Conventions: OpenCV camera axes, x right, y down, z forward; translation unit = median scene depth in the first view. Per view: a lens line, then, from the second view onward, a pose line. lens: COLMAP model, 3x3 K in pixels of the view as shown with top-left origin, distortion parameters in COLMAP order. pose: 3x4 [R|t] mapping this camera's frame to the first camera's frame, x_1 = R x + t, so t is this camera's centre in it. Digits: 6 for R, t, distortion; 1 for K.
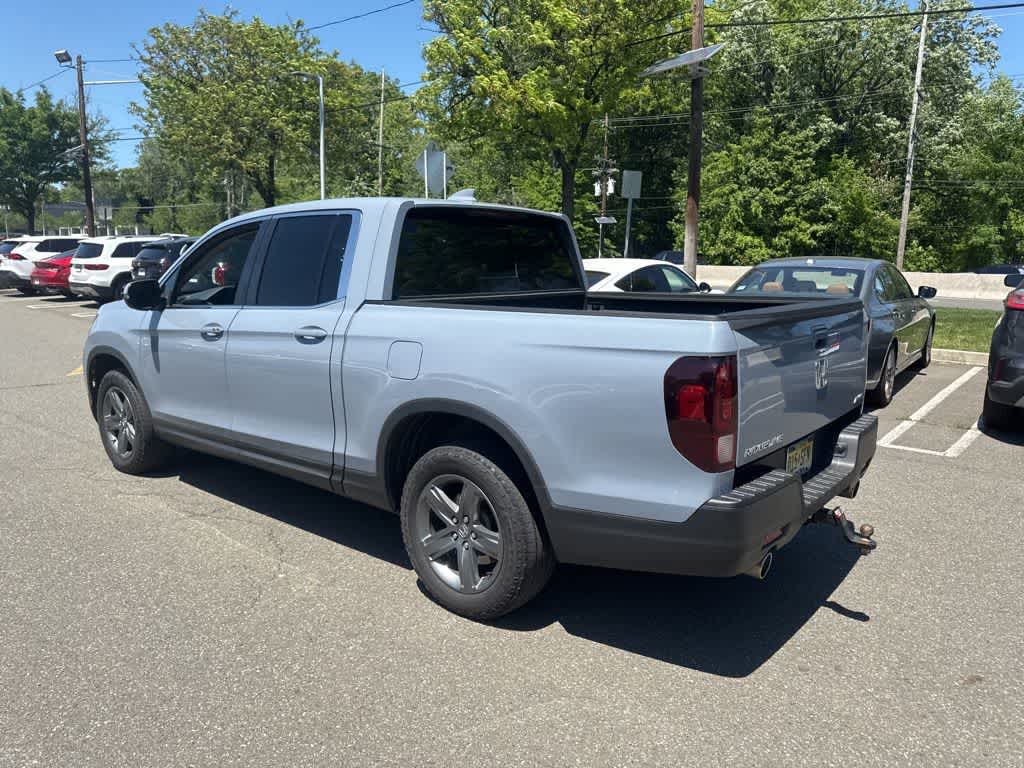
lens RADIAL K [[723.9, 0, 517.1], [0, 723.9, 391.0], [0, 0, 1]] dist [0.018792, -0.028280]
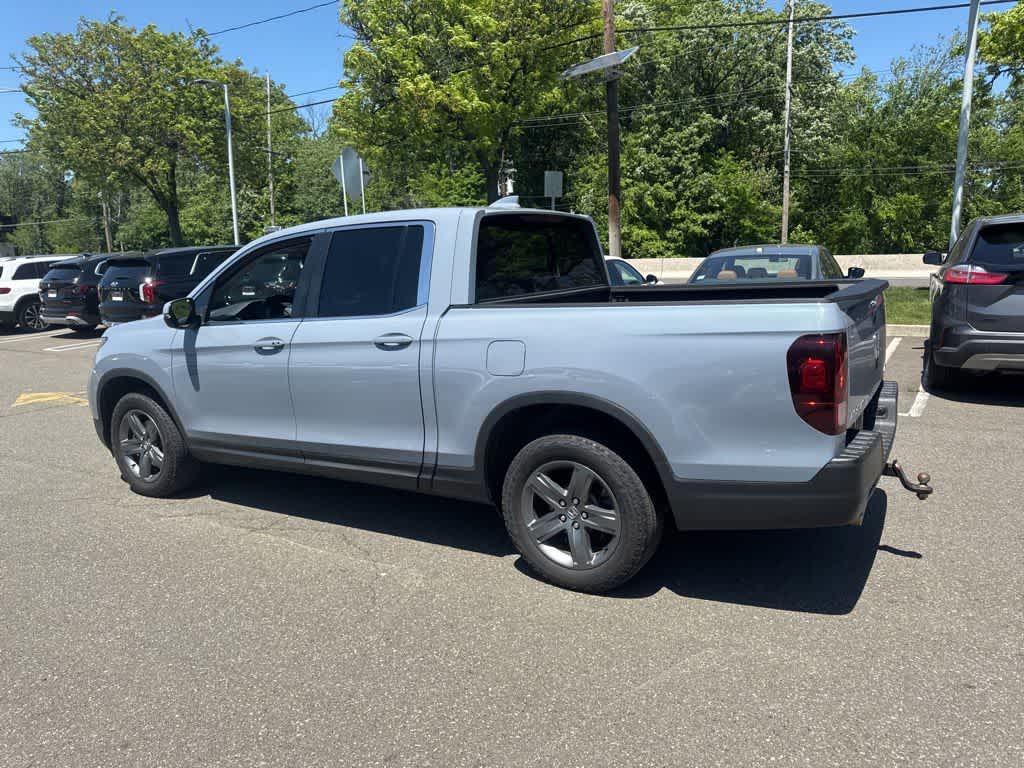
lens RADIAL K [[723.9, 0, 512.2], [0, 723.9, 380.6], [0, 0, 1]] dist [0.018792, -0.028280]
pose [[0.988678, -0.069500, 0.132984, -0.148764], [0.071311, 0.997415, -0.008893, 0.000039], [-0.132022, 0.018276, 0.991078, -0.031378]]
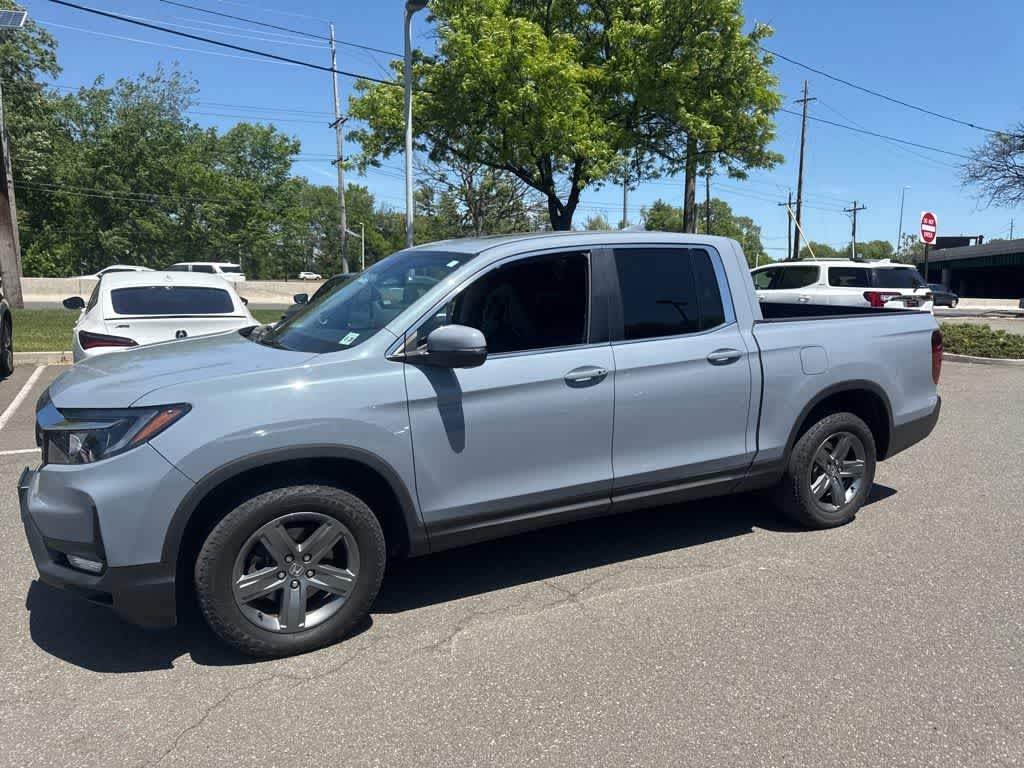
lens RADIAL K [[723.9, 0, 517.8], [0, 723.9, 387.3], [0, 0, 1]] dist [0.018792, -0.028280]
pose [[0.397139, -0.155252, 0.904532, -0.829135], [0.167658, 0.981275, 0.094813, -0.110128], [-0.902315, 0.113998, 0.415732, 0.478125]]
